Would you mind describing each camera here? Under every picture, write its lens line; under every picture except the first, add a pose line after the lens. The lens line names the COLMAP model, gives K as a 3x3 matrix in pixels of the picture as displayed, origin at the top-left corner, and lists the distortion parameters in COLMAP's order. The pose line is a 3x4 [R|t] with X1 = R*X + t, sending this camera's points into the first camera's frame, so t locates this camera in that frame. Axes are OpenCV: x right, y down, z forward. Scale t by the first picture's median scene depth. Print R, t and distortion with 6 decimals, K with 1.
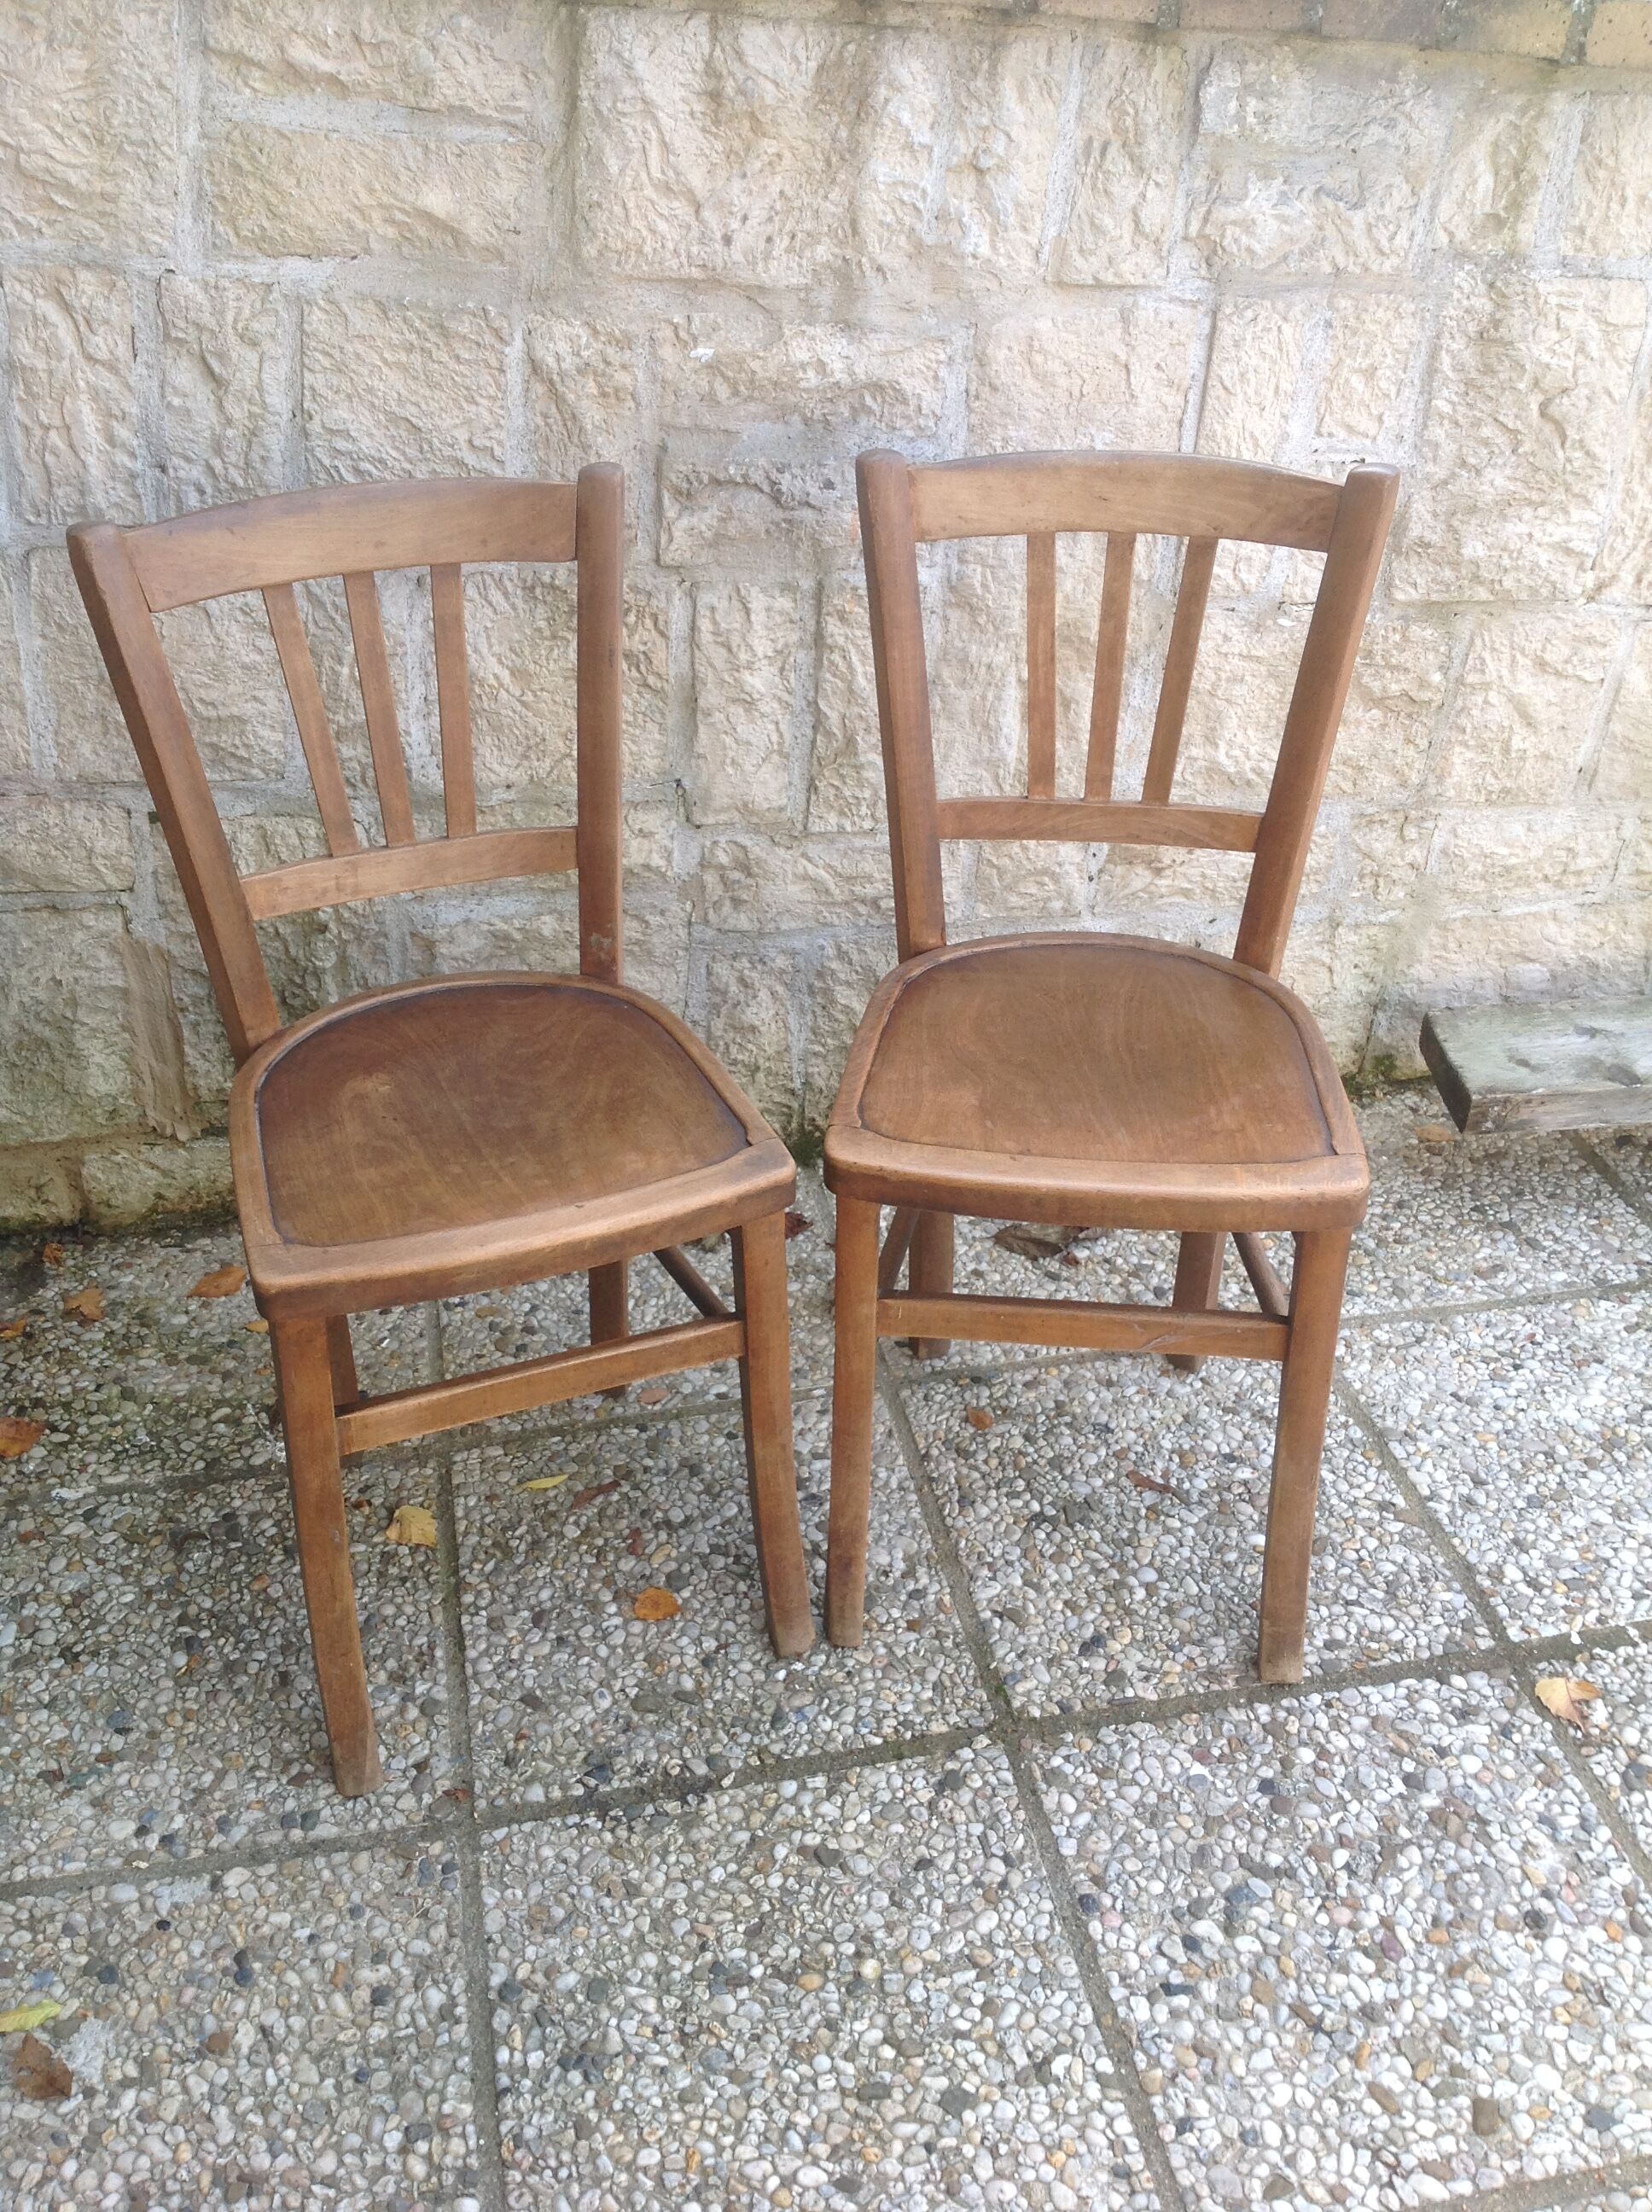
lens RADIAL K [[2116.0, 0, 806.8], [0, 2116.0, 1092.9], [0, 0, 1]] dist [0.226301, -0.583094]
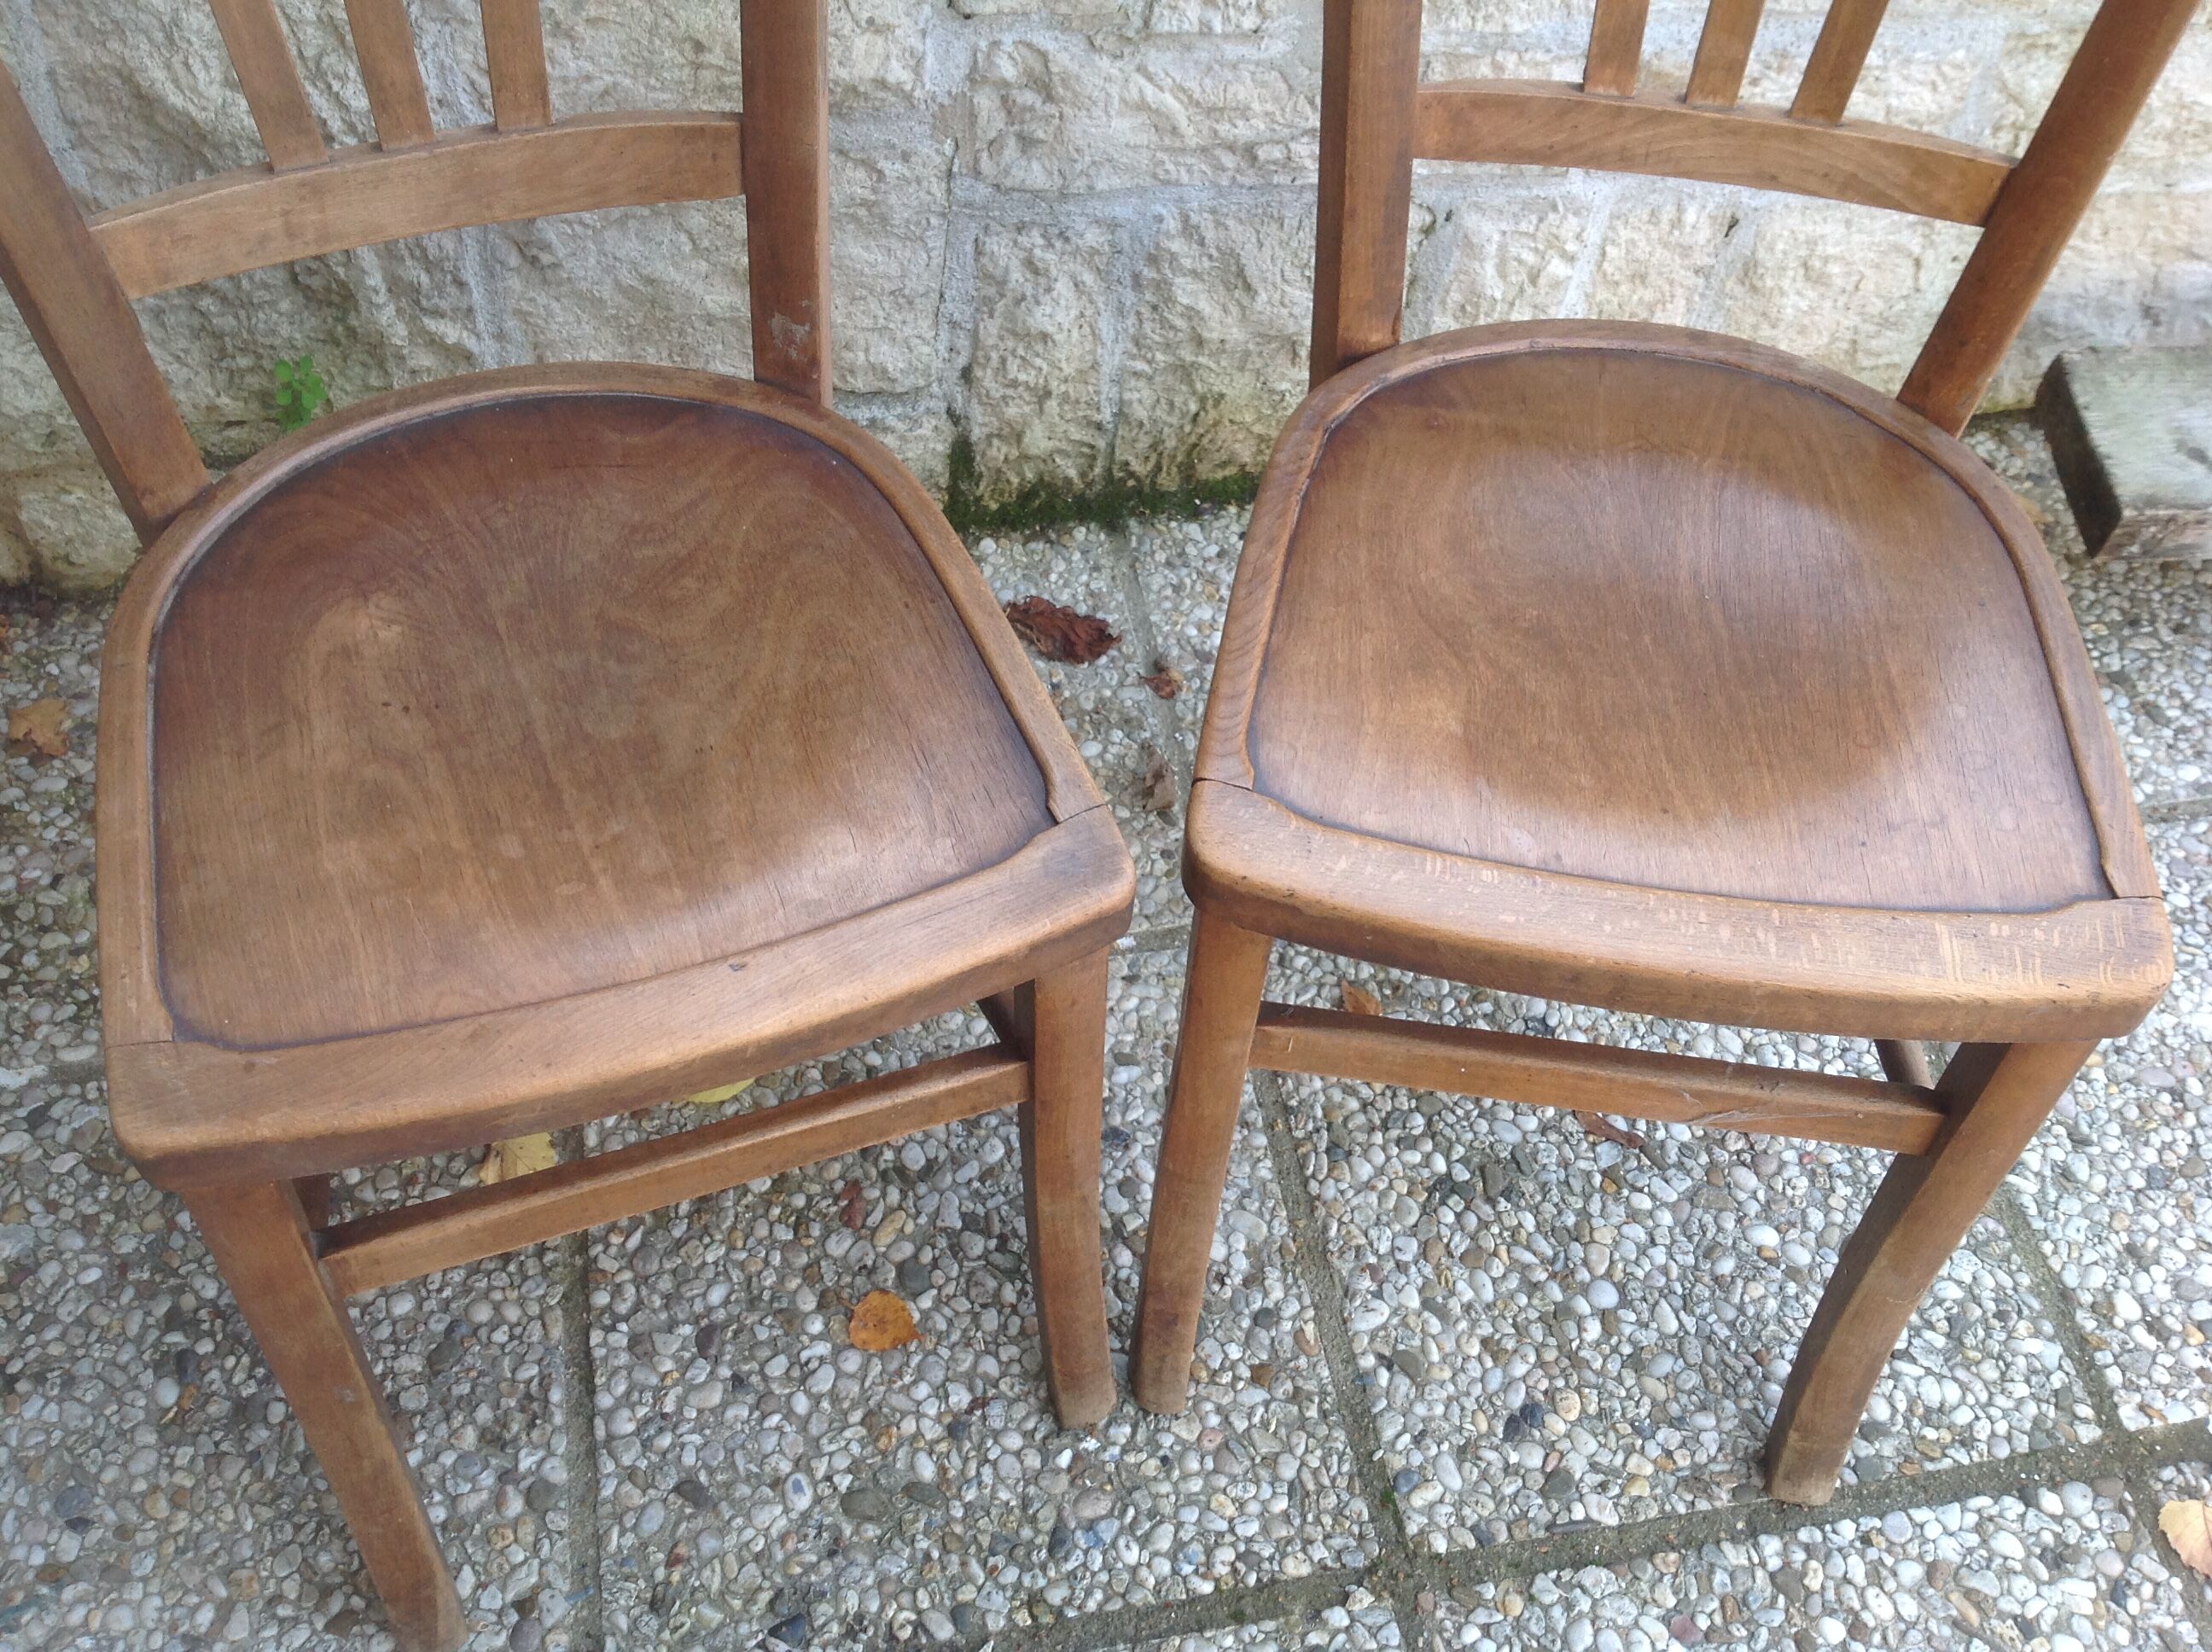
lens RADIAL K [[2120.7, 0, 1105.4], [0, 2120.7, 838.4], [0, 0, 1]] dist [0.179167, -0.425239]
pose [[0.998538, 0.039114, 0.037298, -0.031537], [-0.049456, 0.939595, 0.338696, -0.139824], [-0.021797, -0.340045, 0.940156, 0.422584]]
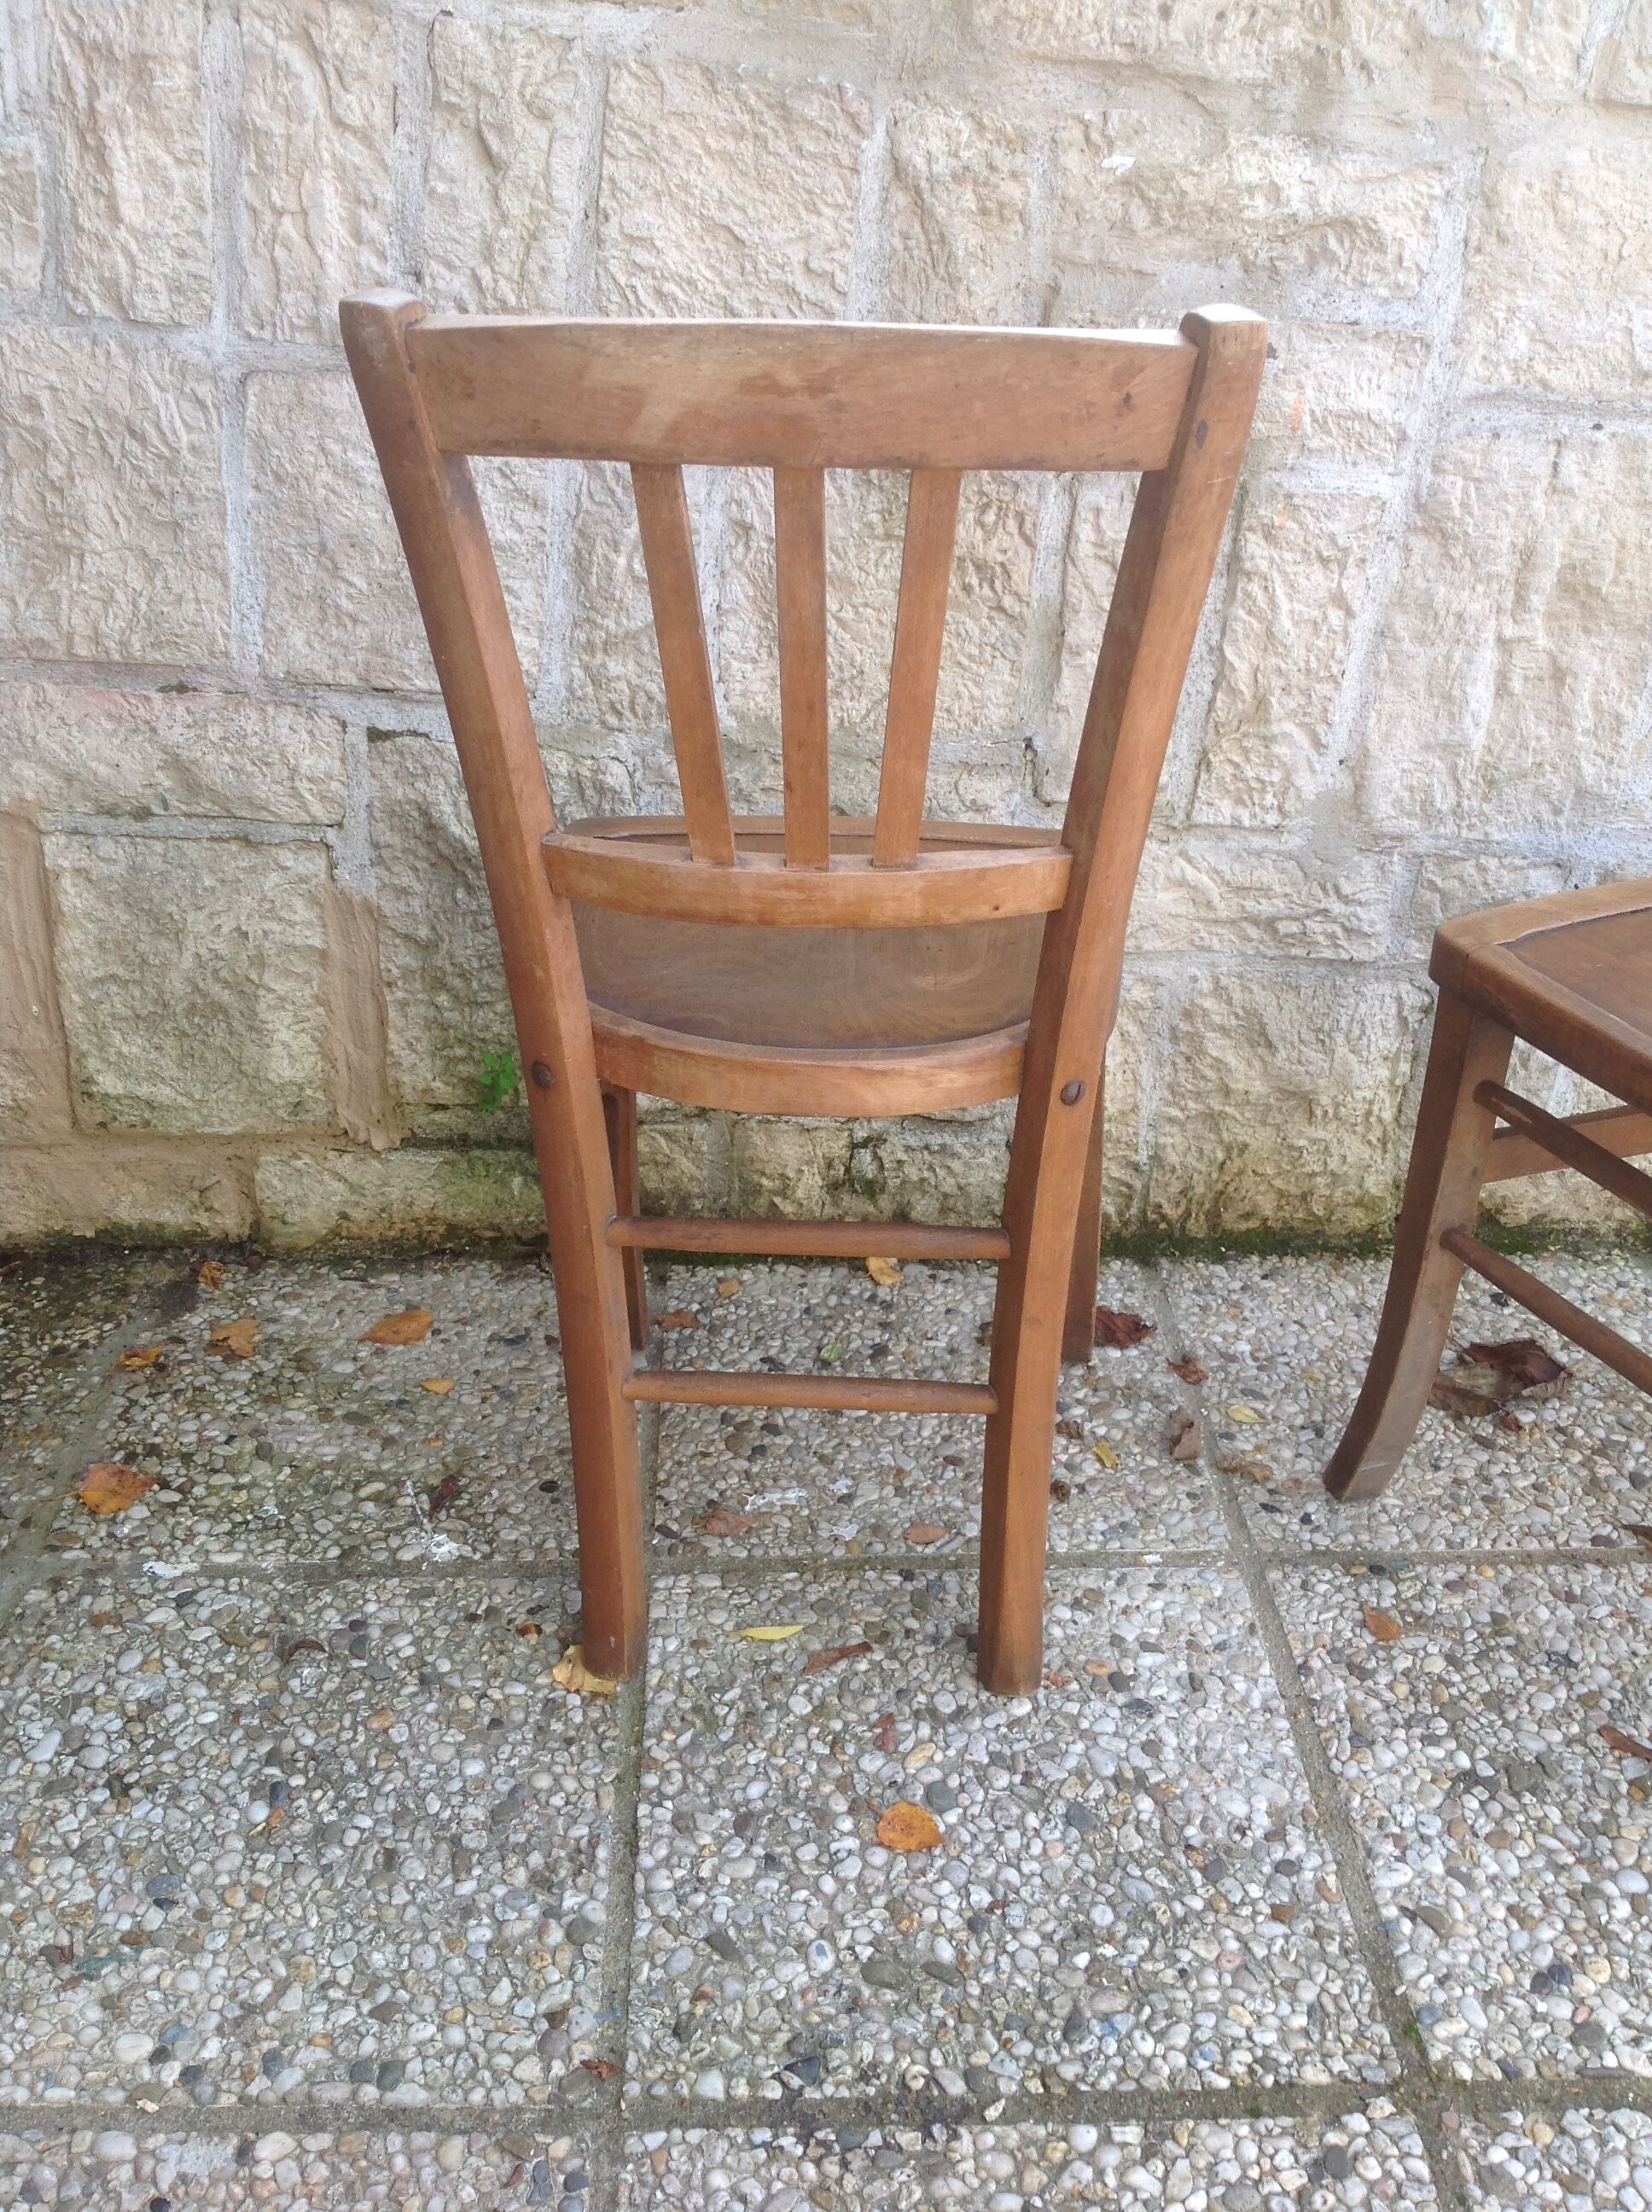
lens RADIAL K [[2116.0, 0, 806.8], [0, 2116.0, 1092.9], [0, 0, 1]] dist [0.226301, -0.583094]
pose [[0.986529, 0.090426, -0.136319, -0.029118], [-0.101540, 0.991856, -0.076892, 0.058206], [0.128256, 0.089698, 0.987676, 0.278598]]
